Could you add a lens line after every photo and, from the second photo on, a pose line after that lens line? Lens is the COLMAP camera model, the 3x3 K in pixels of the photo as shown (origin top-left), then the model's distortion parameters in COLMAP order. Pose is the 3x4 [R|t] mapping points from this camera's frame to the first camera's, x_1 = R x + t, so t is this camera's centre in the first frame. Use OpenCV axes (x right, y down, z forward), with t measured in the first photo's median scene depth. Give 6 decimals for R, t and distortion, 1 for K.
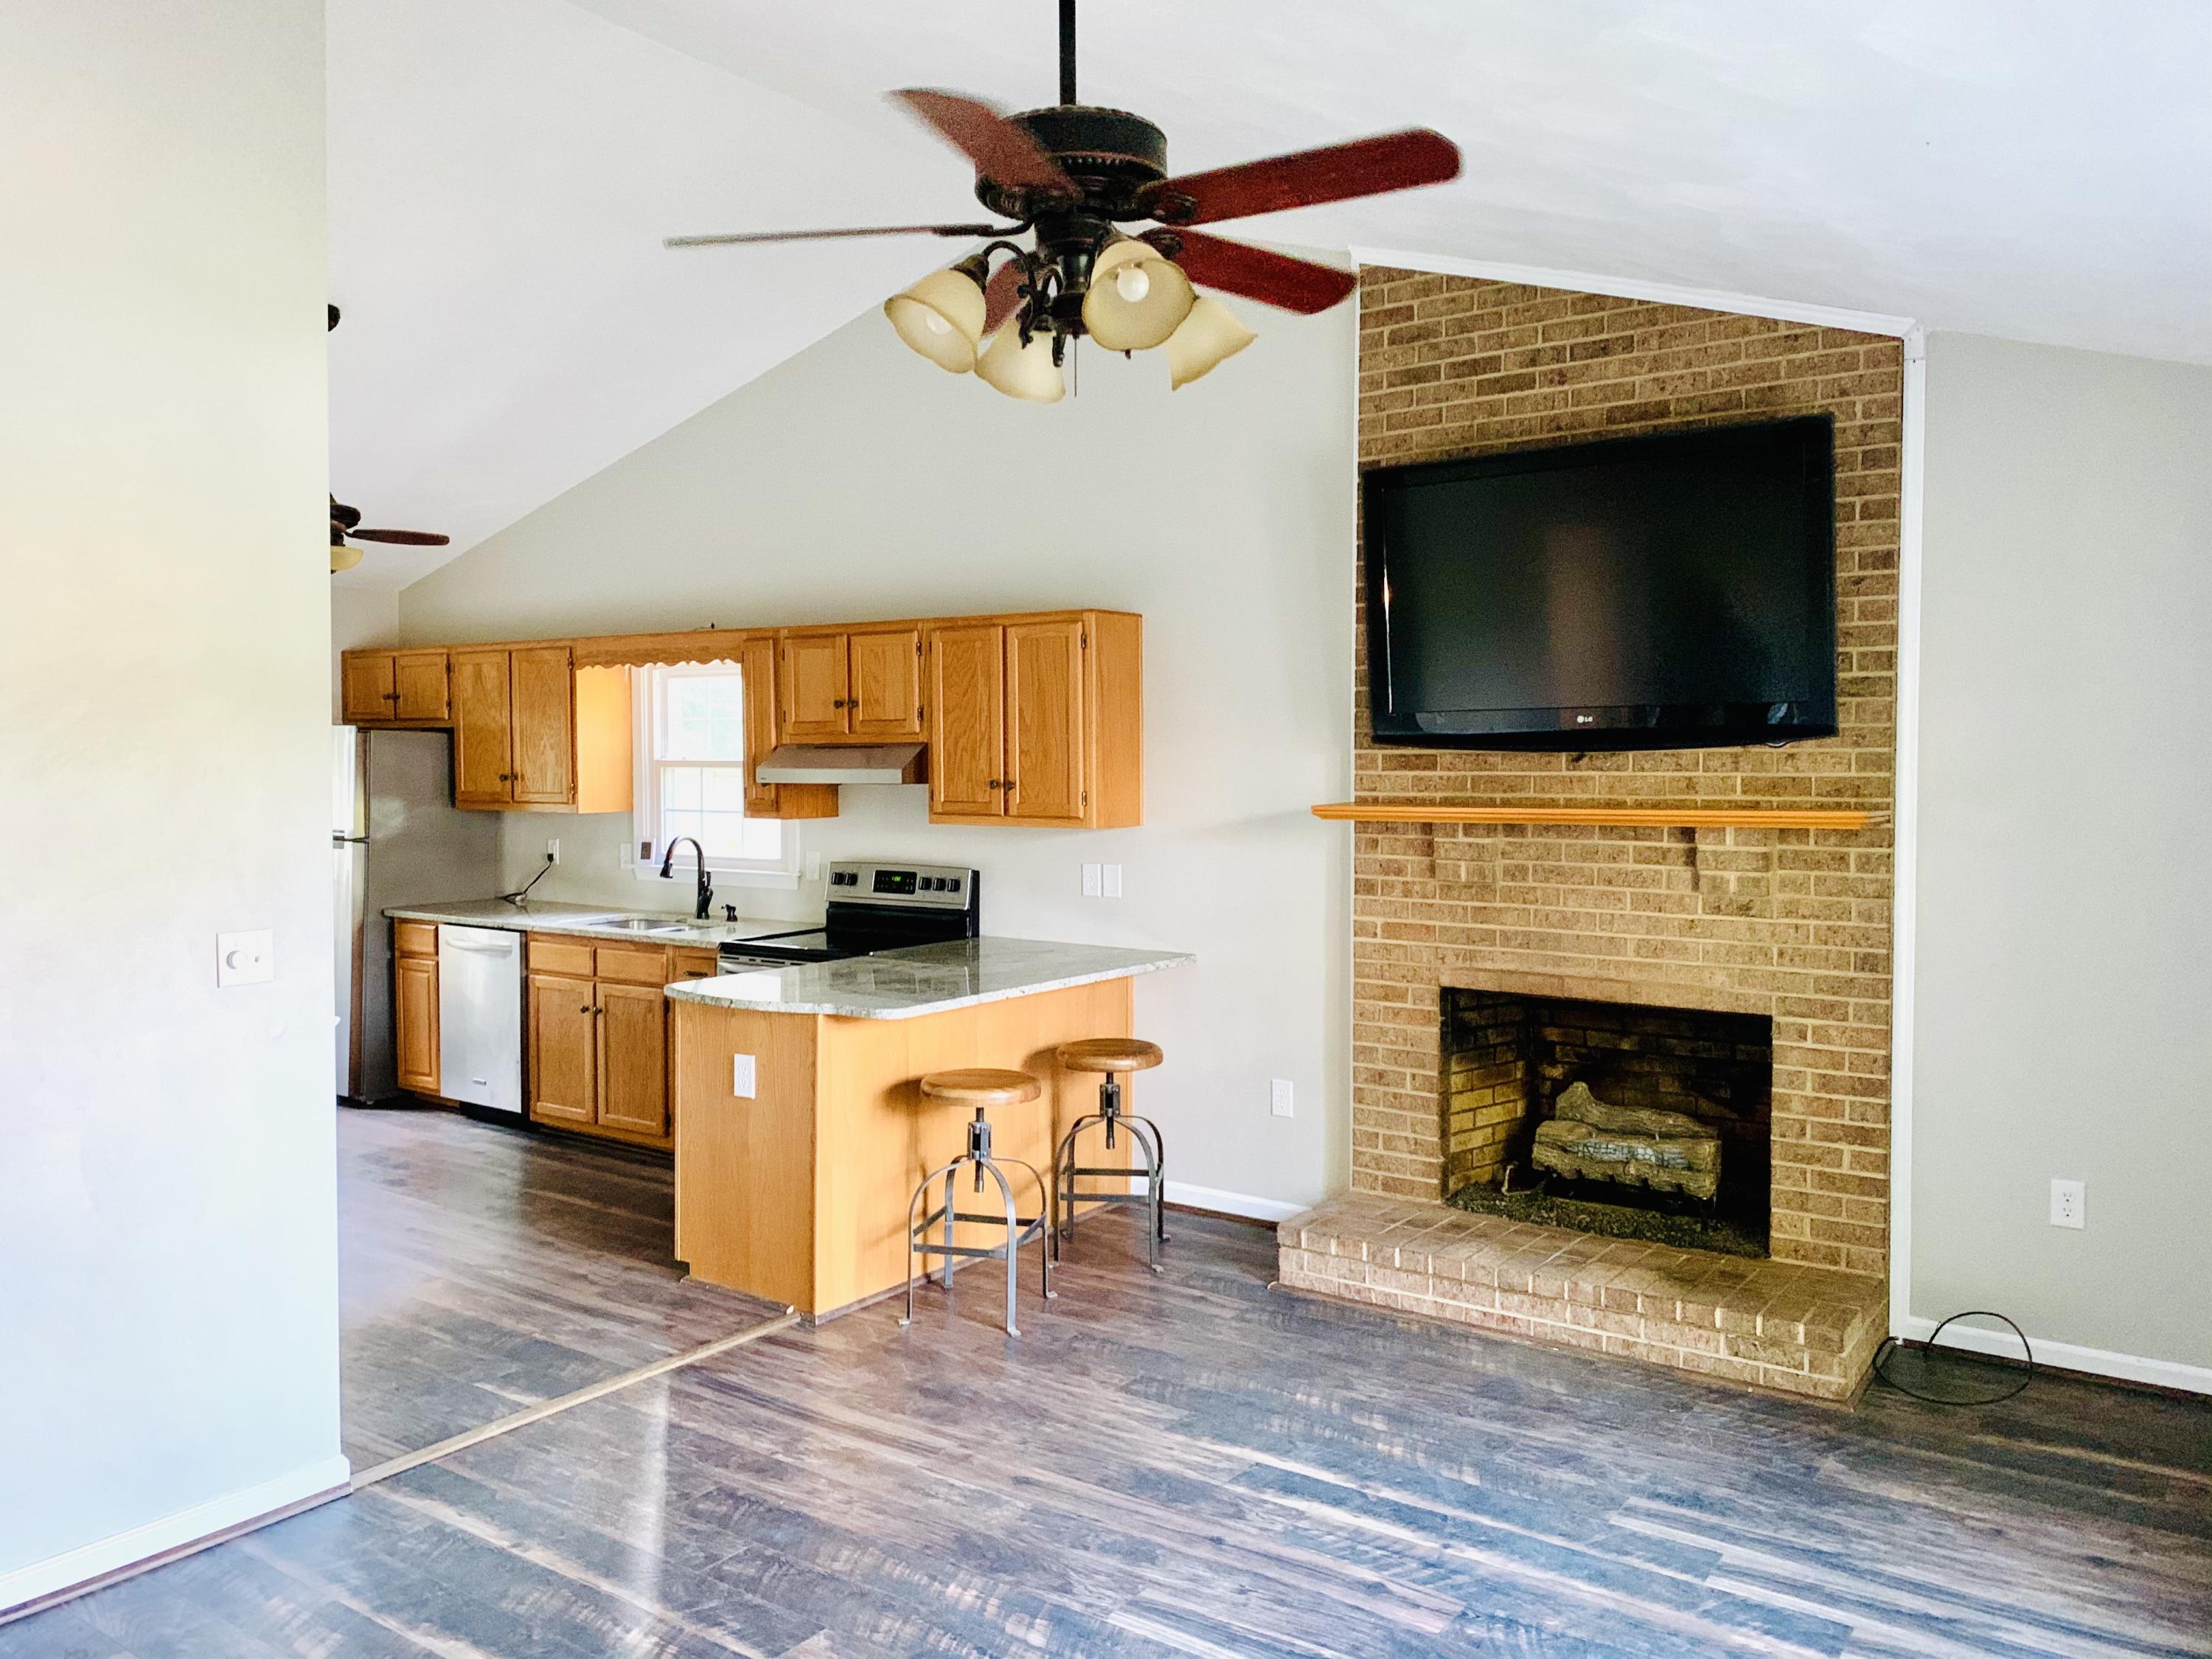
lens RADIAL K [[1670.8, 0, 1106.2], [0, 1670.8, 796.5], [0, 0, 1]] dist [0.221569, -0.567610]
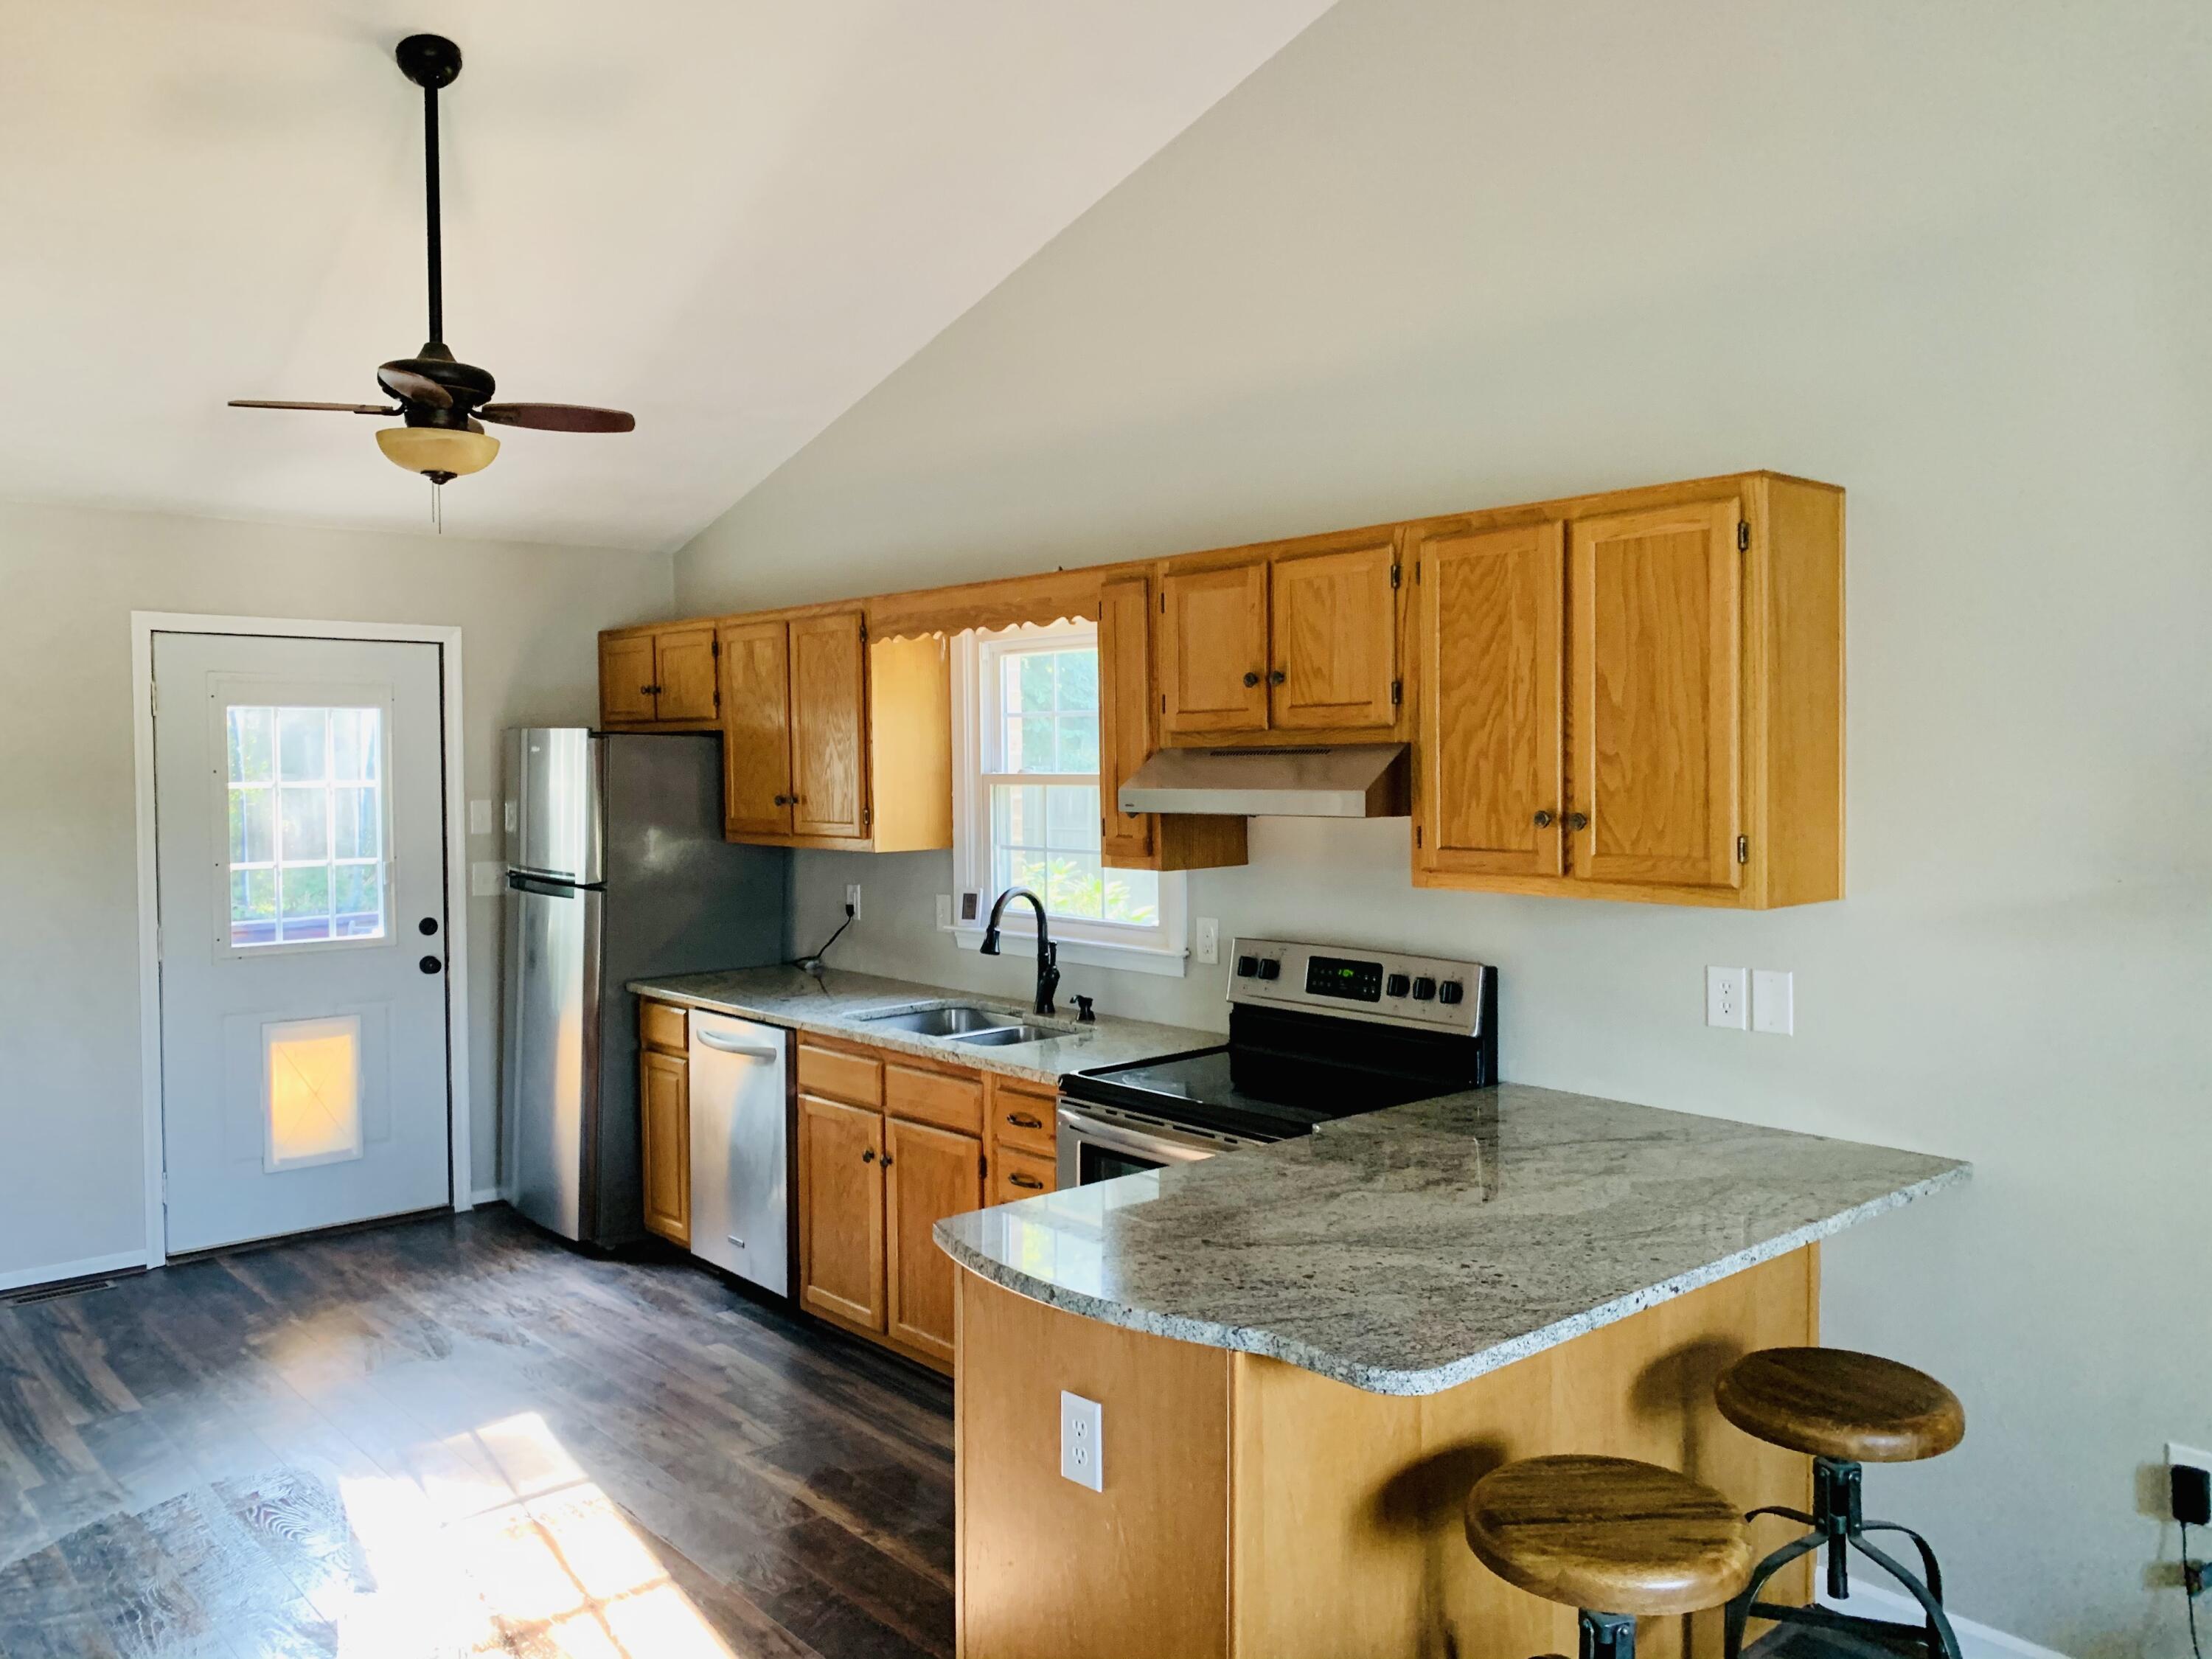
lens RADIAL K [[1676.6, 0, 1112.4], [0, 1676.6, 808.2], [0, 0, 1]] dist [0.008207, -0.006944]
pose [[0.975281, -0.000083, -0.220968, -0.072482], [0.000754, 0.999995, 0.002953, -0.010819], [0.220966, -0.003047, 0.975277, 0.391095]]
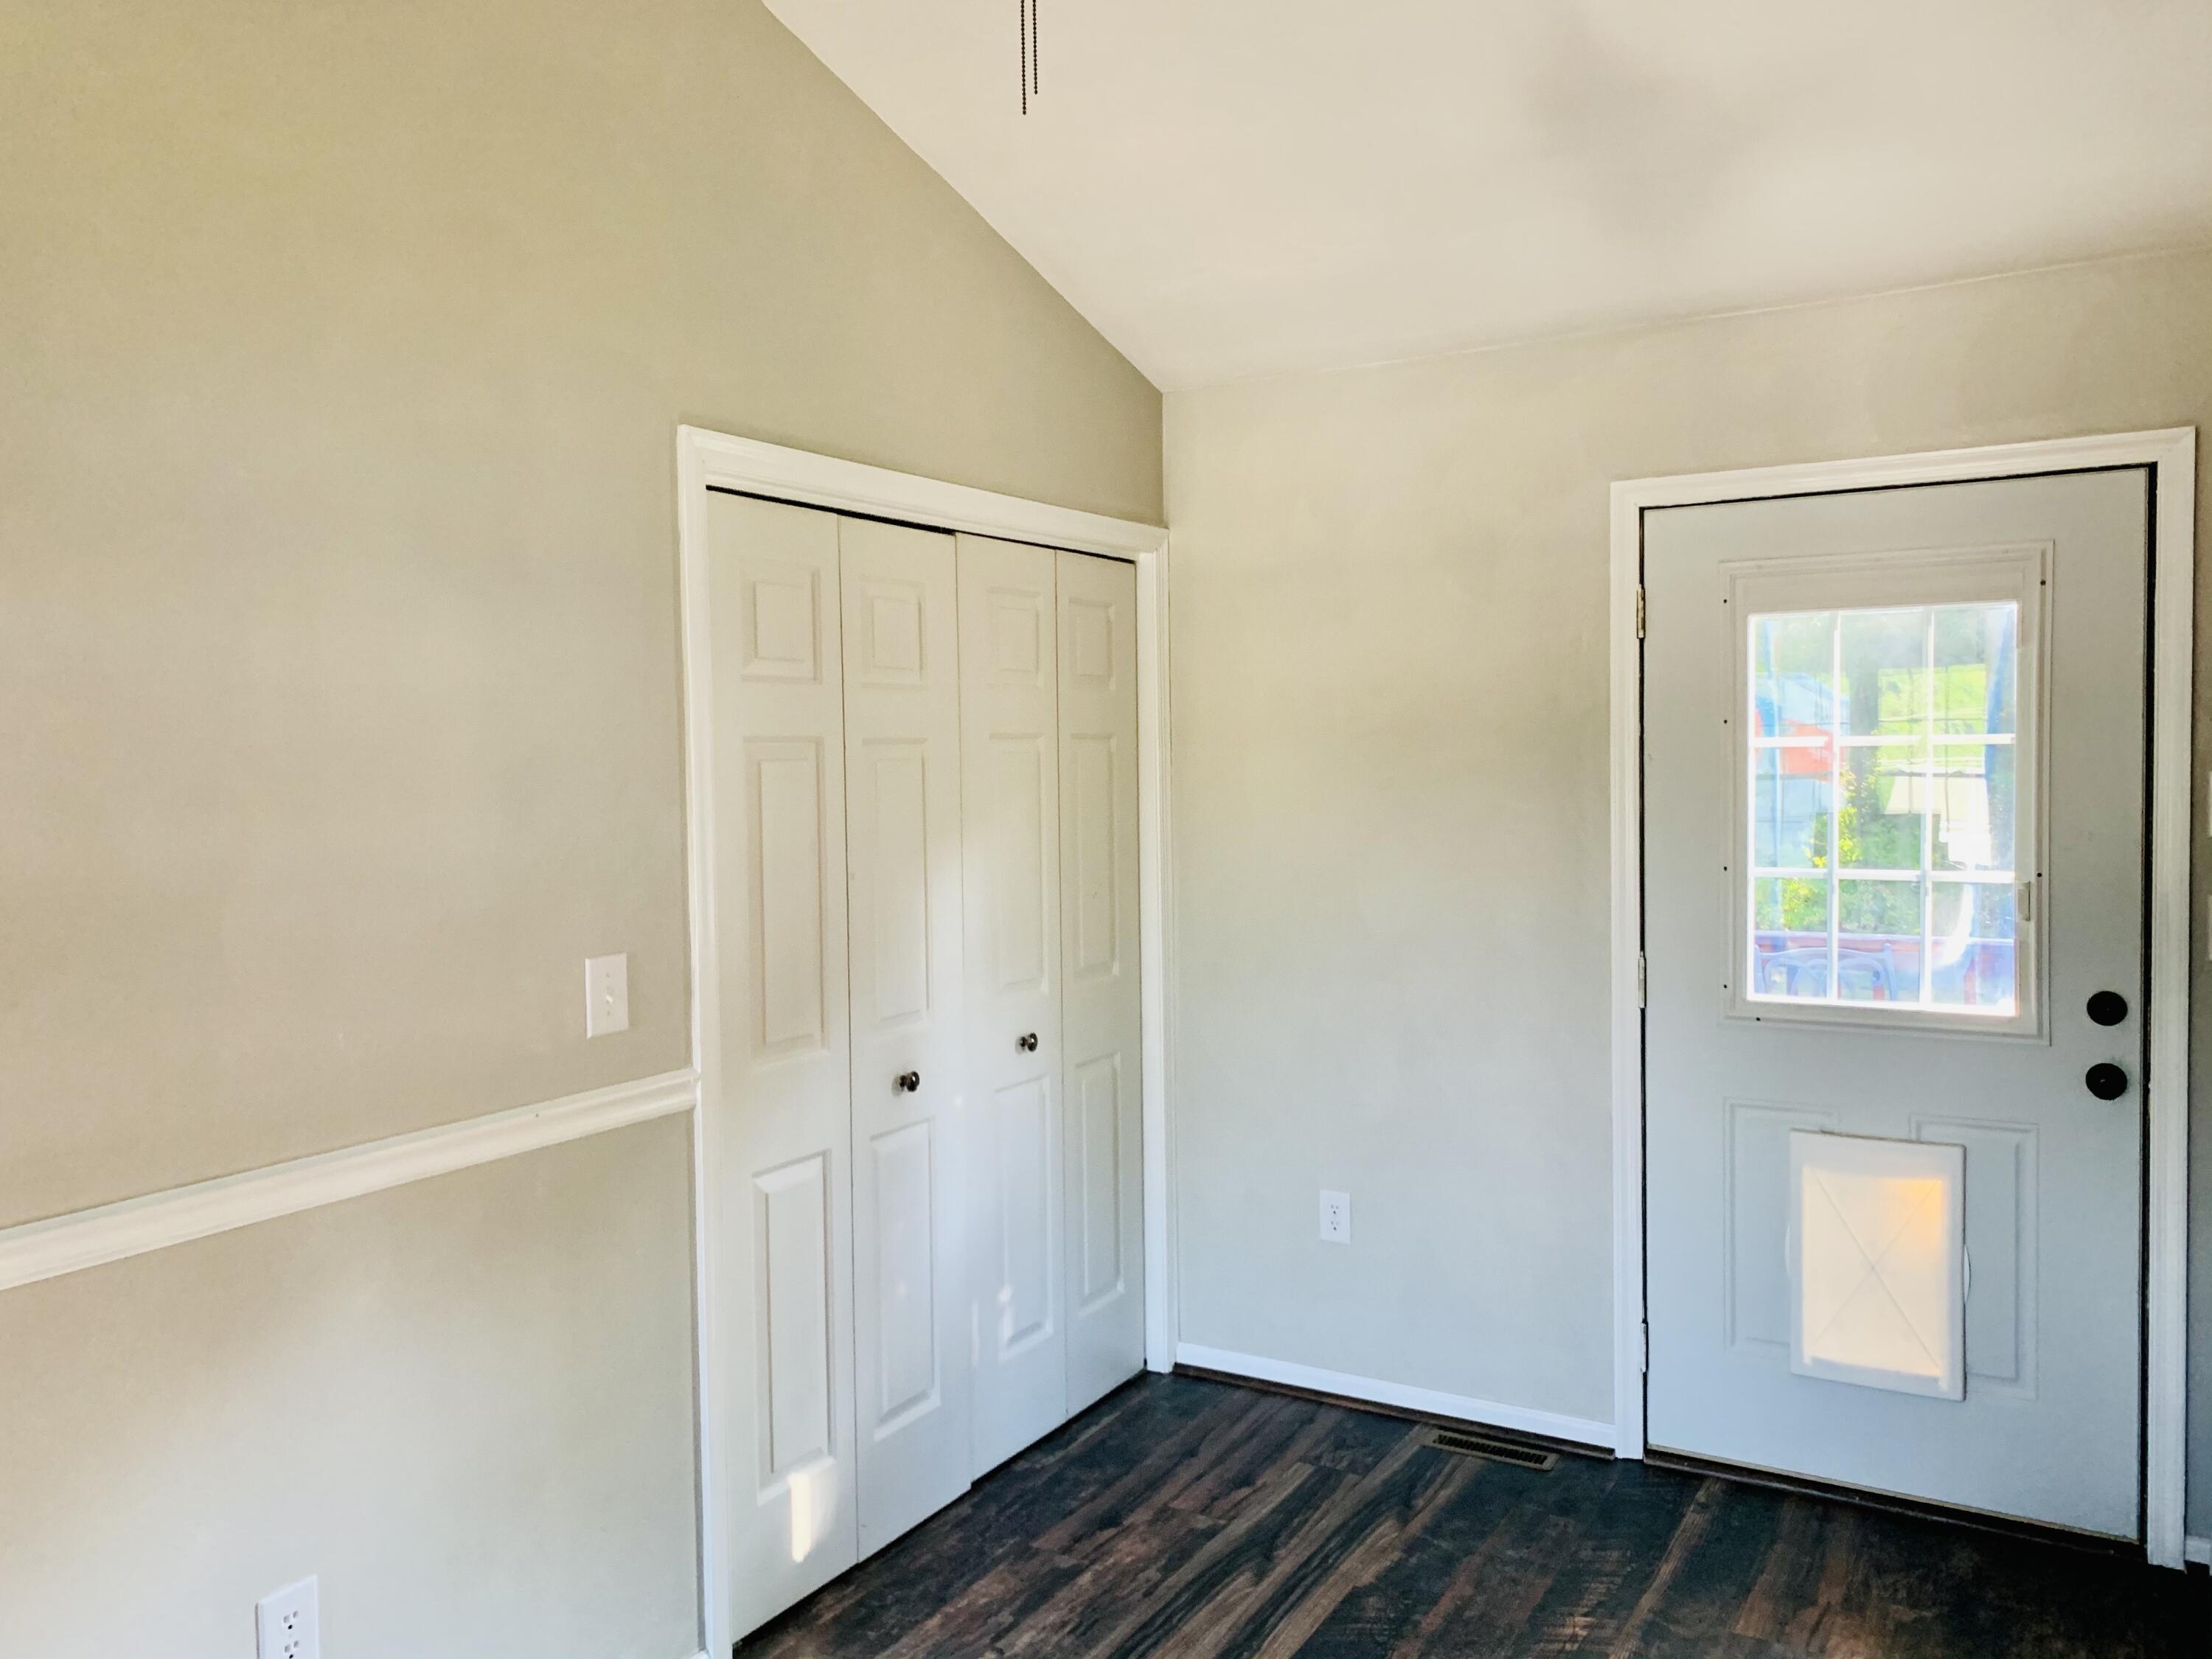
lens RADIAL K [[1676.6, 0, 1112.4], [0, 1676.6, 808.2], [0, 0, 1]] dist [0.008207, -0.006944]
pose [[0.077216, 0.031002, -0.996532, -0.159646], [-0.010394, 0.999487, 0.030289, -0.012814], [0.996960, 0.008019, 0.077498, 0.787299]]
